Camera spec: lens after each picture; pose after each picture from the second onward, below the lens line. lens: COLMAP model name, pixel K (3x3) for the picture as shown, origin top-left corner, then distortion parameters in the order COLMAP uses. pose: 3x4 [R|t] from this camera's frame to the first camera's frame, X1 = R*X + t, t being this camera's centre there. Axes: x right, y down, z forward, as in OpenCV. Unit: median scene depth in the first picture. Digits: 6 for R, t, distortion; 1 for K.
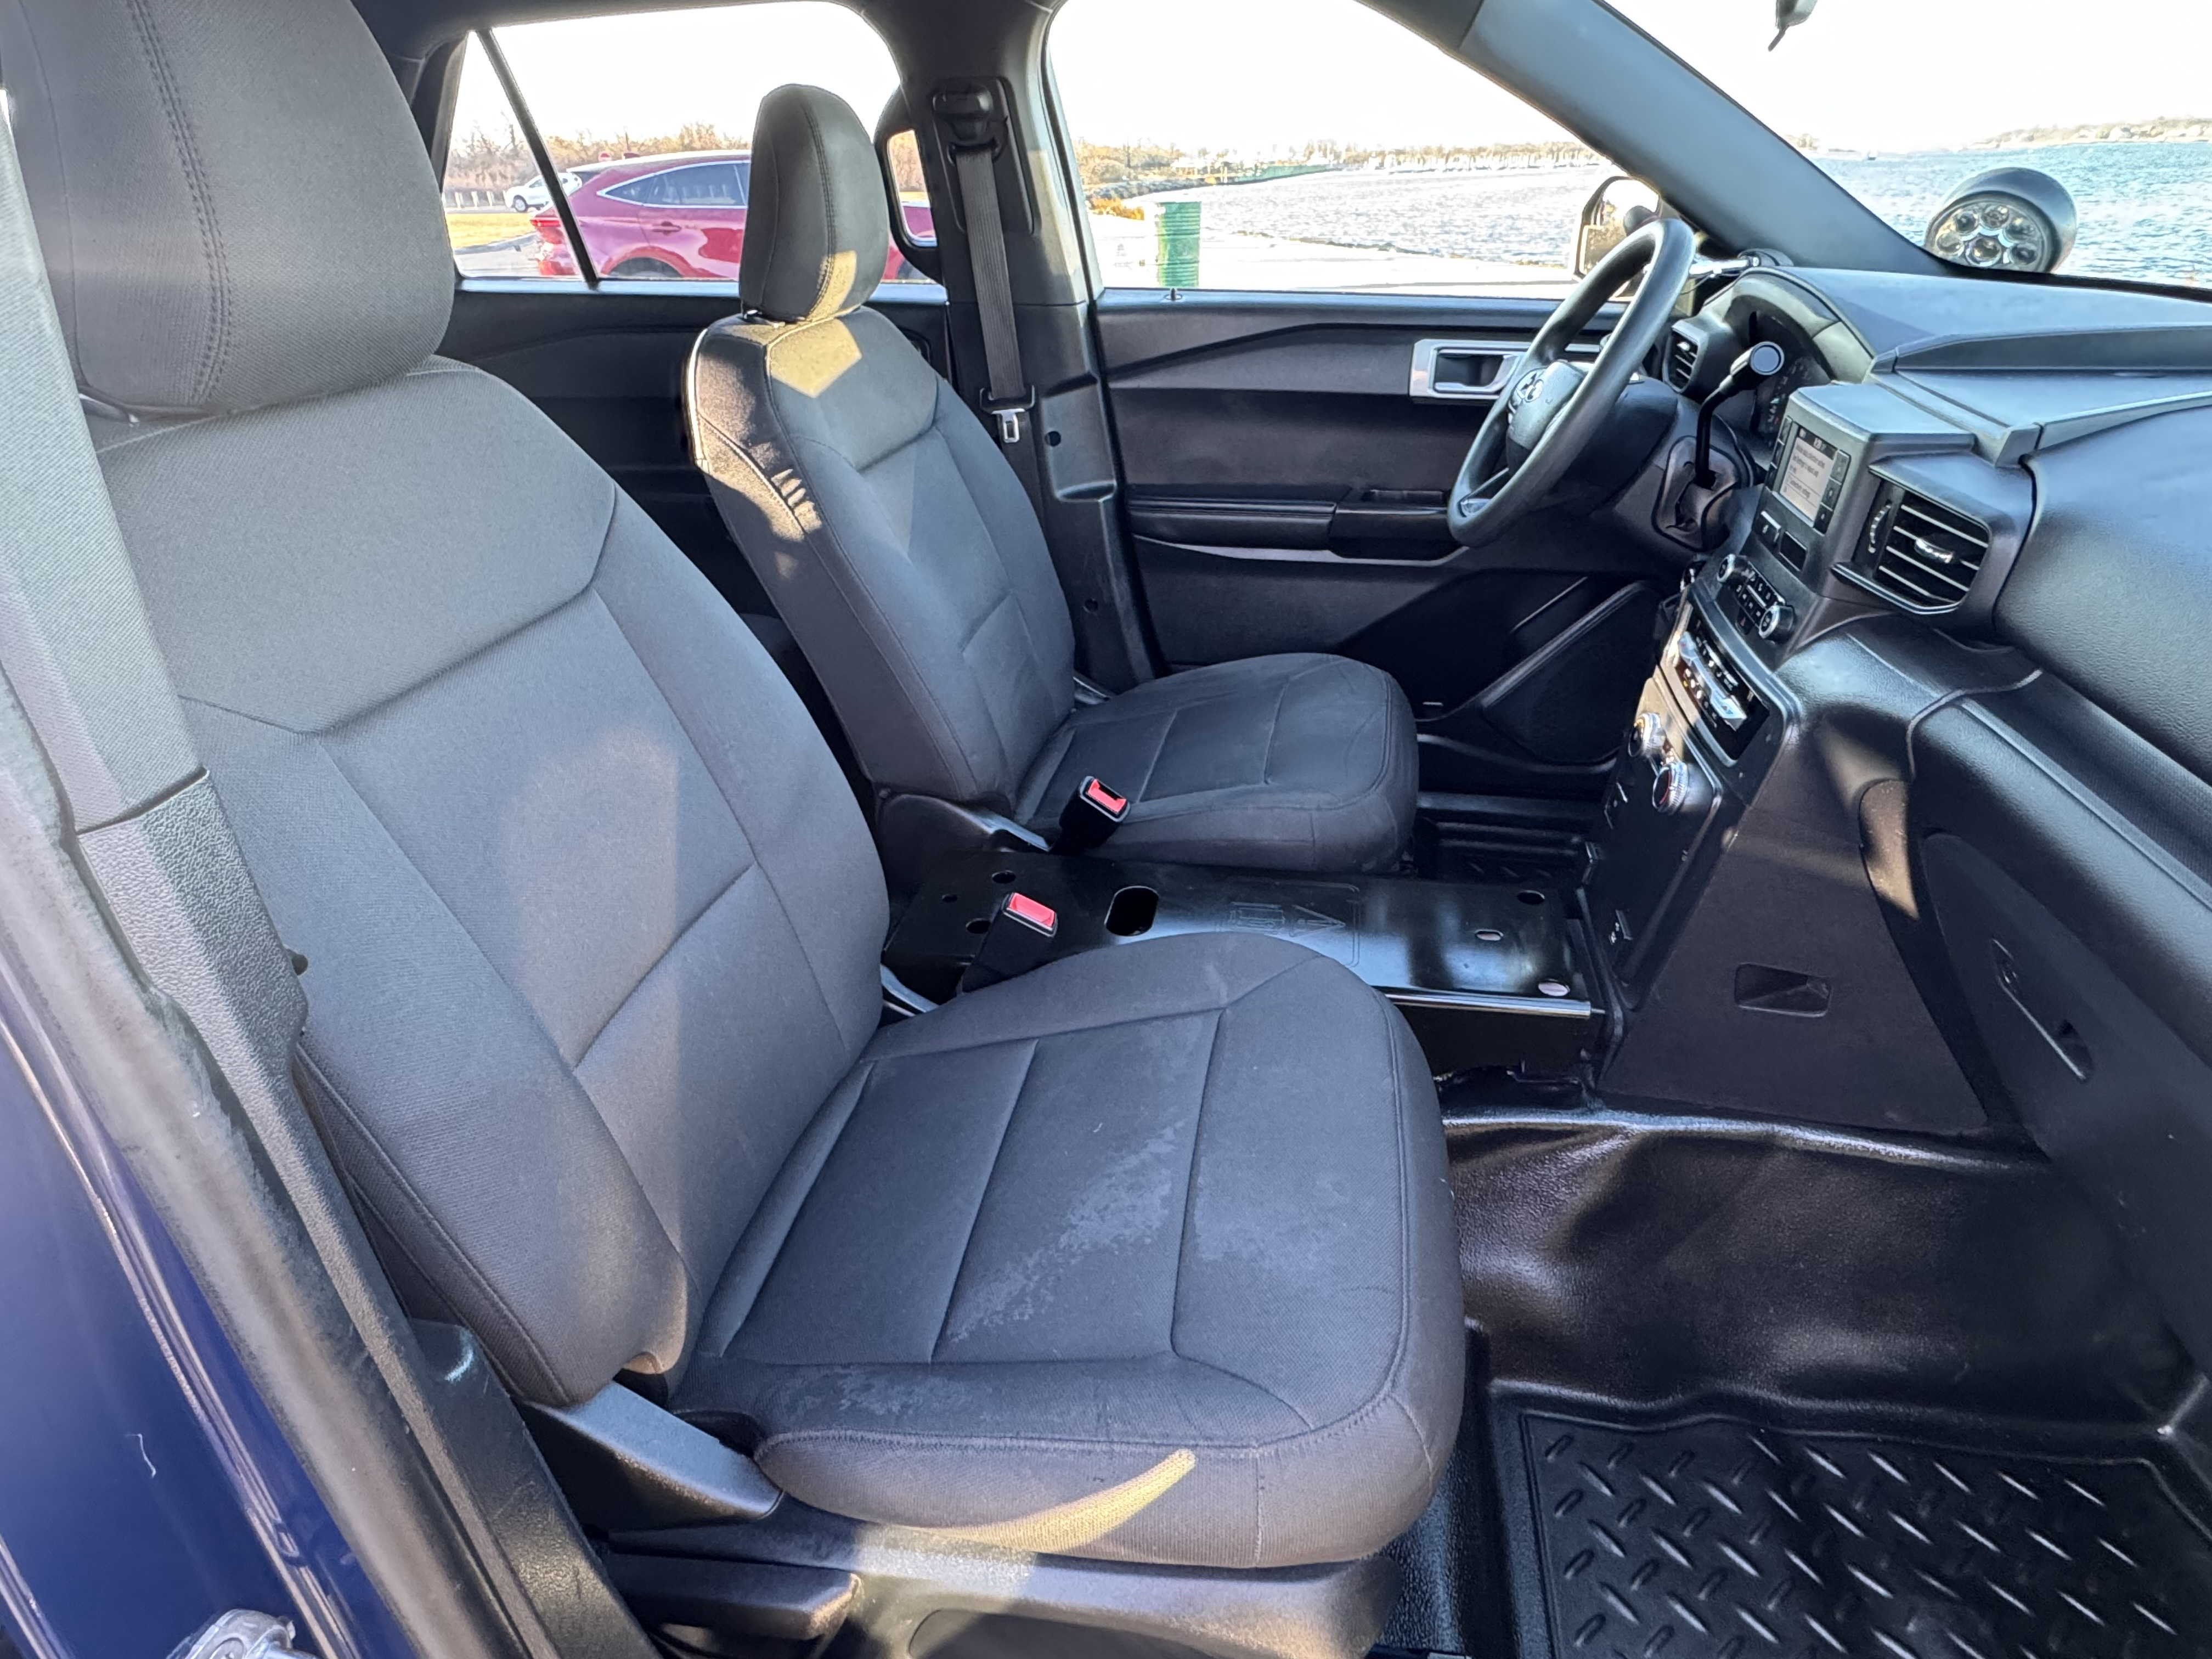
lens RADIAL K [[1234.1, 0, 1092.8], [0, 1234.1, 829.6], [0, 0, 1]] dist [-0.001052, 0.000192]
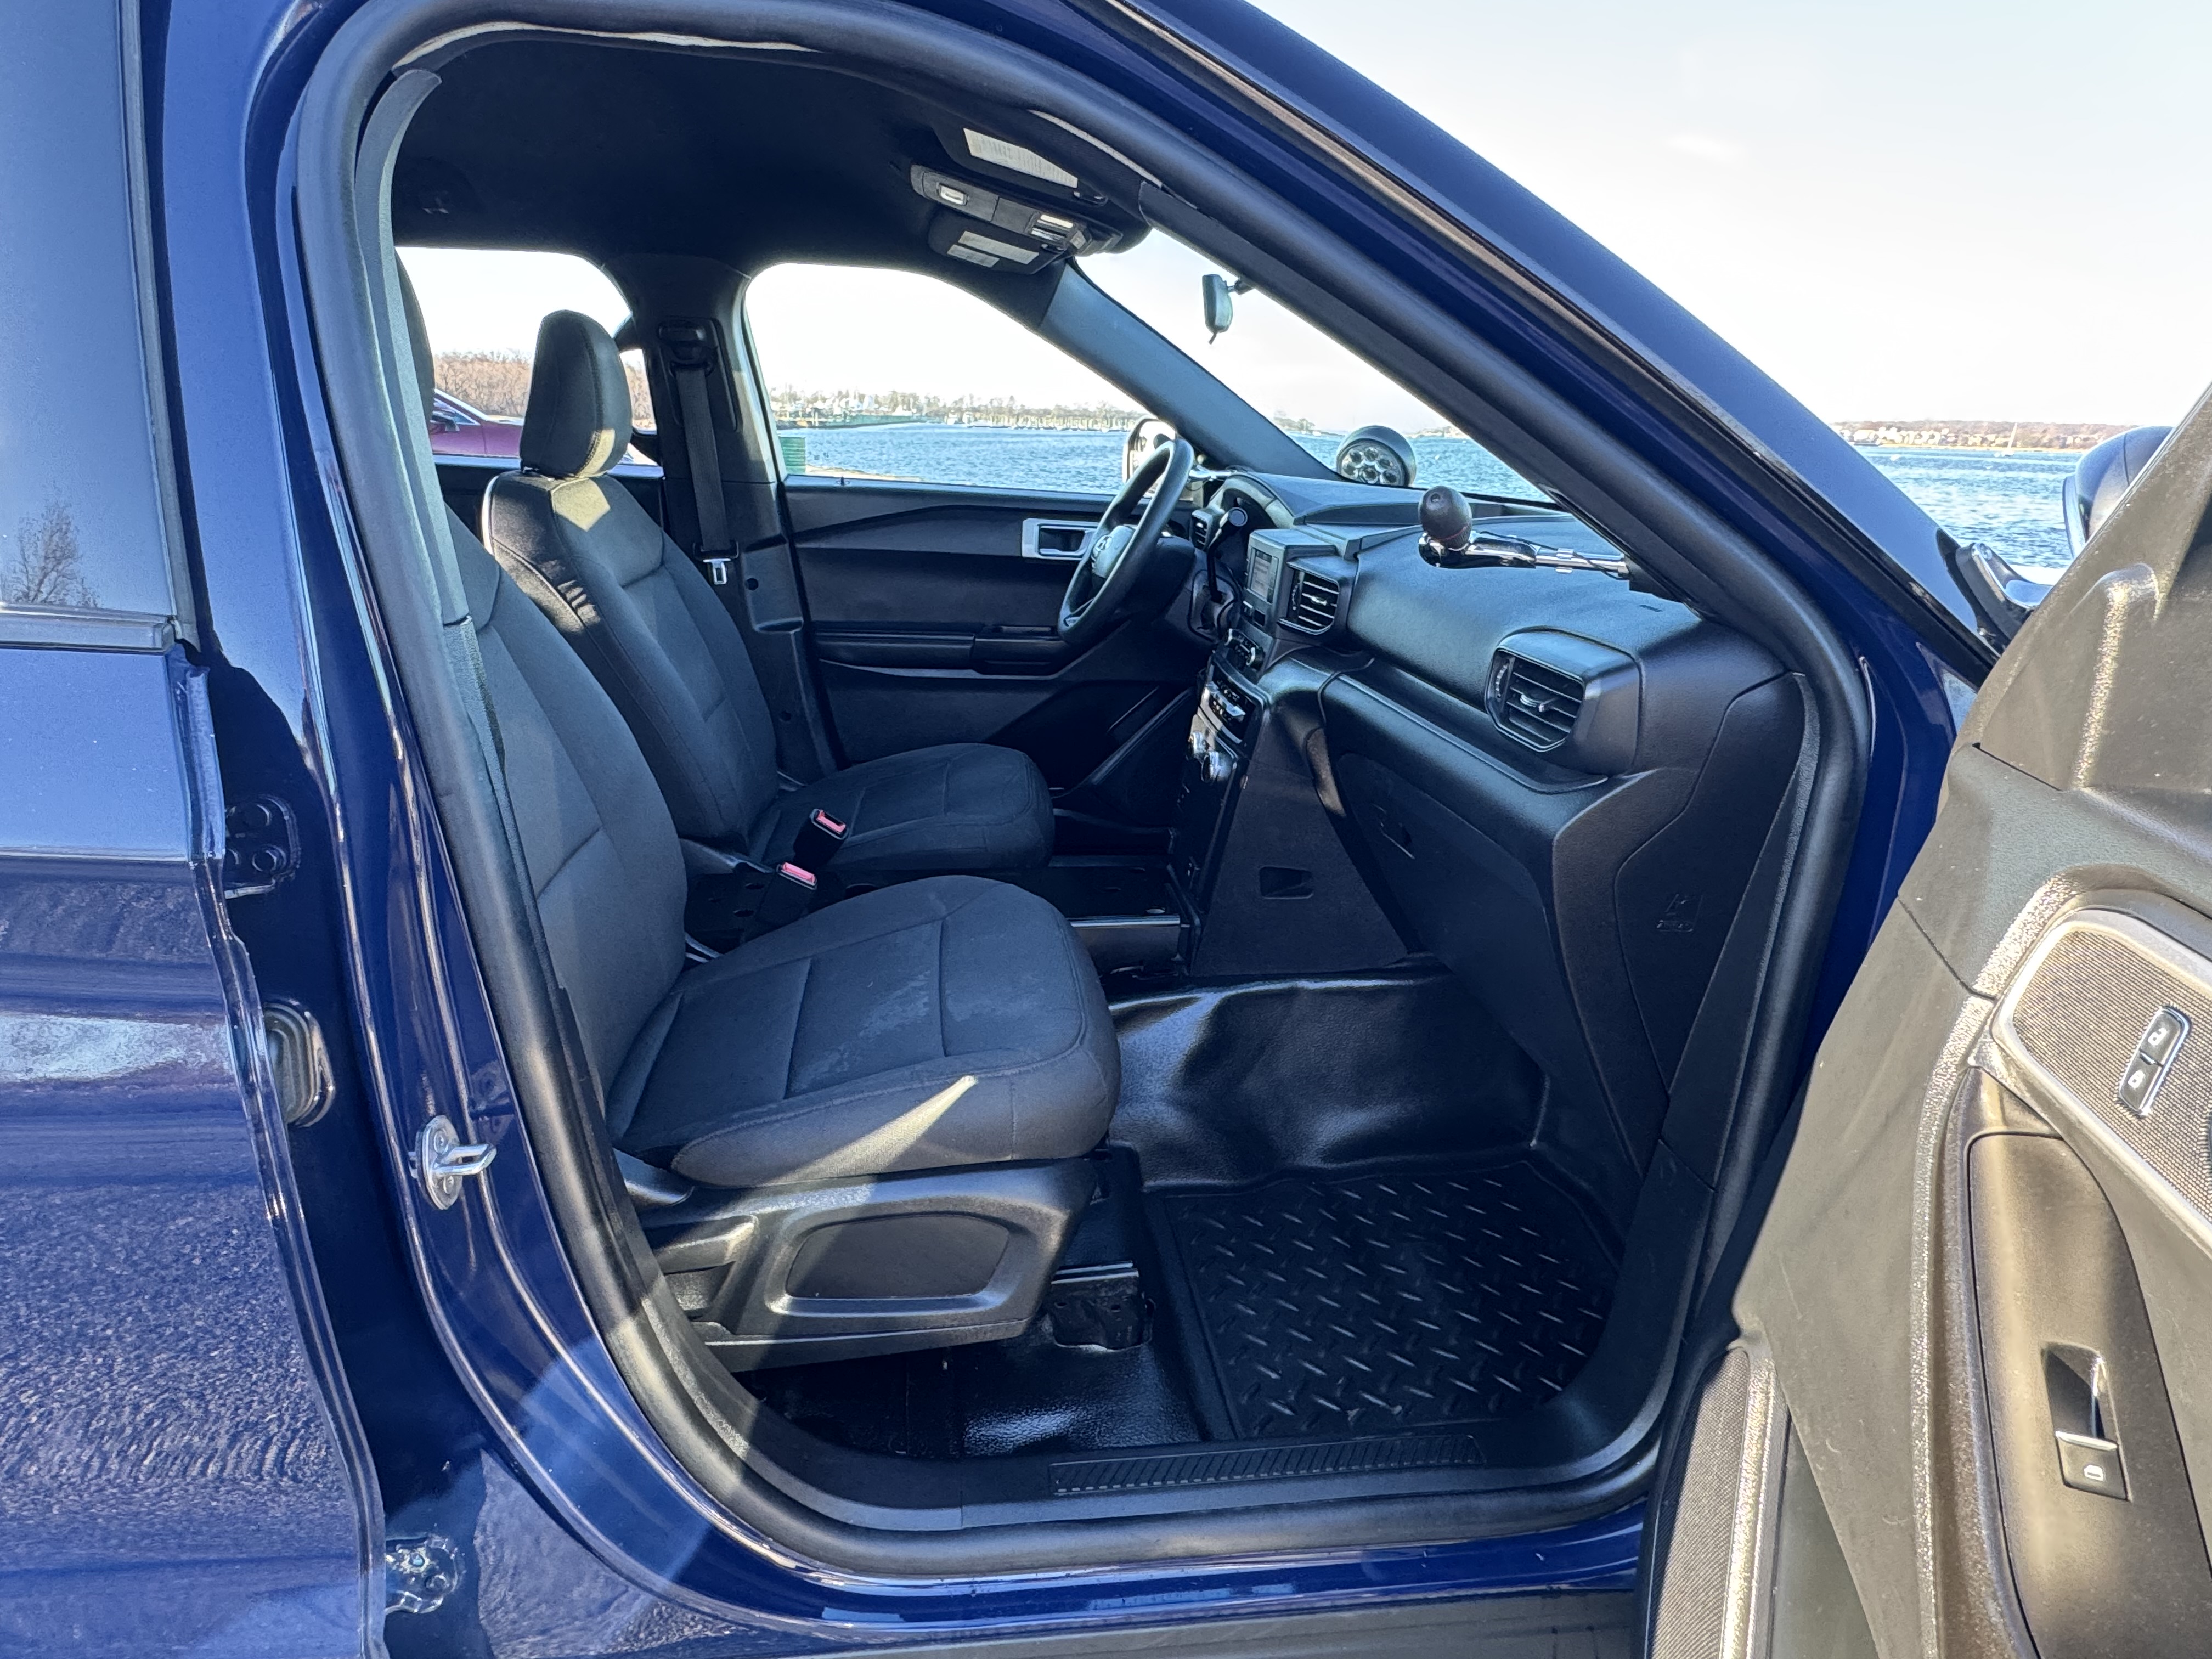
lens RADIAL K [[1229.2, 0, 1106.0], [0, 1229.2, 829.5], [0, 0, 1]] dist [0.002037, 0.000855]
pose [[0.948817, -0.042407, 0.312968, -0.126549], [0.094811, 0.983484, -0.154175, 0.219923], [-0.301261, 0.175957, 0.937167, -0.342521]]
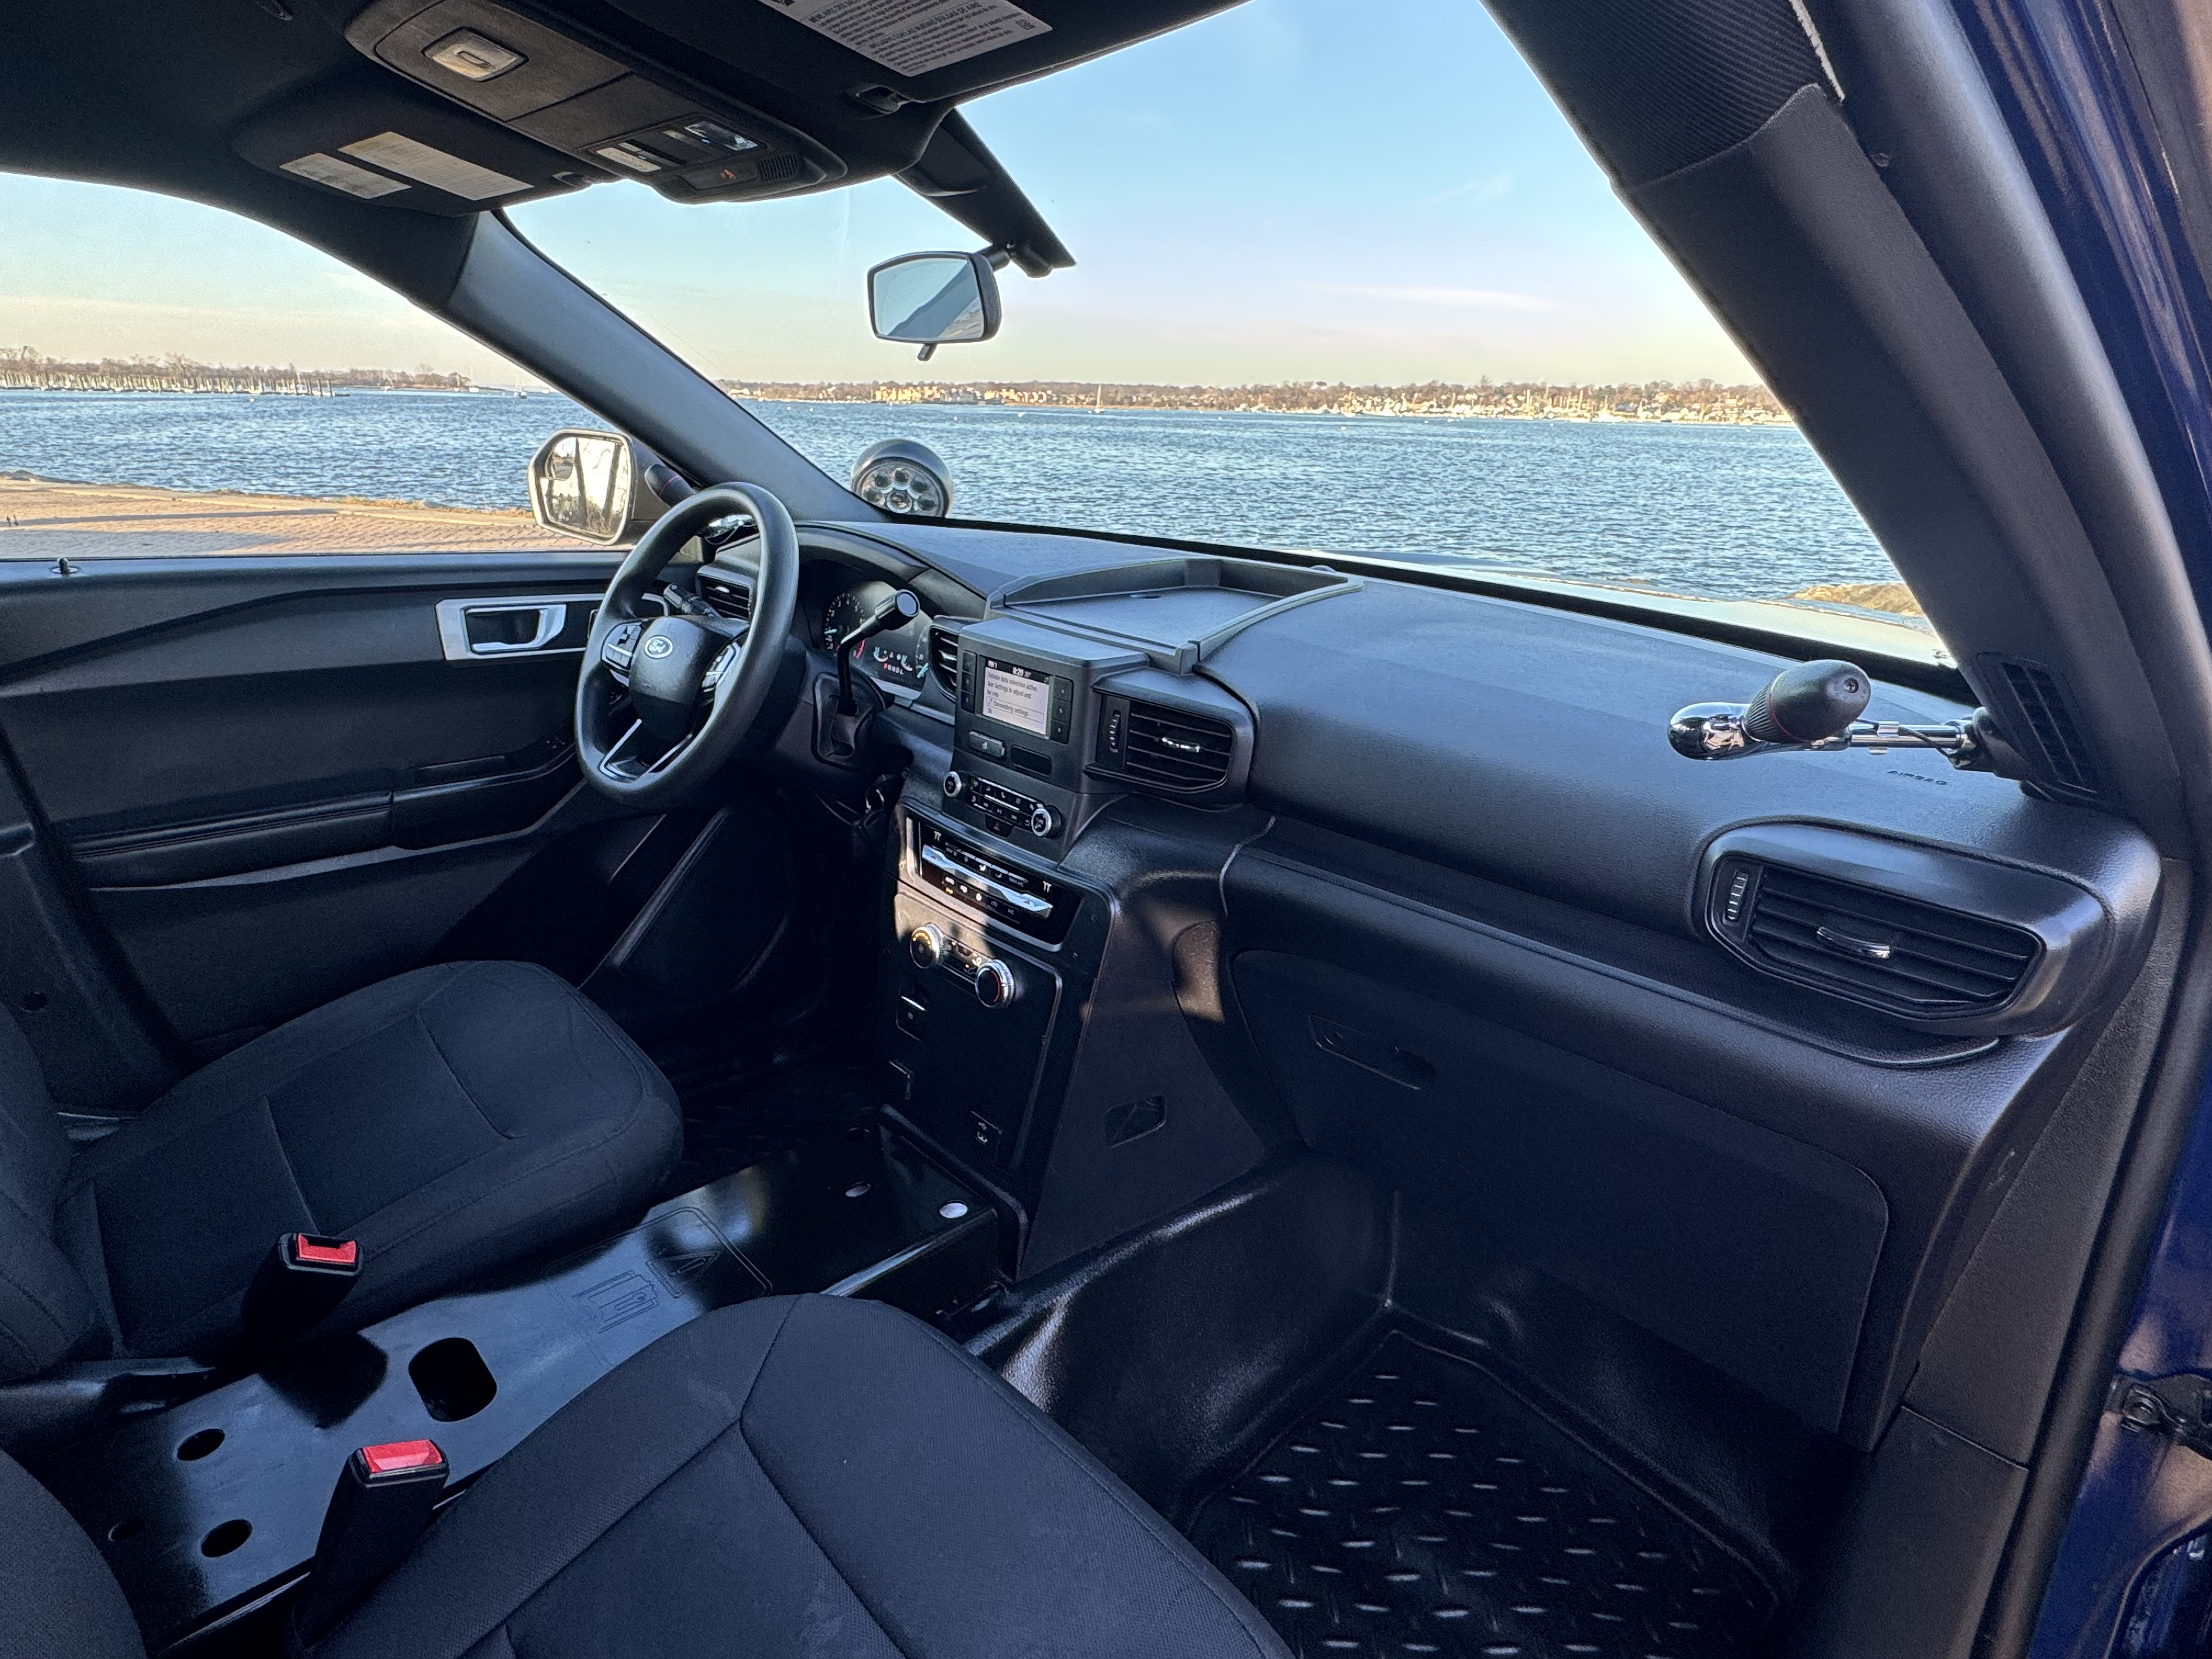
lens RADIAL K [[1218.5, 0, 1105.9], [0, 1218.5, 839.9], [0, 0, 1]] dist [0.001332, 0.000111]
pose [[0.594813, -0.226662, 0.771247, -0.214626], [0.339717, 0.940418, 0.014378, -0.108746], [-0.728554, 0.253453, 0.636373, 0.173342]]
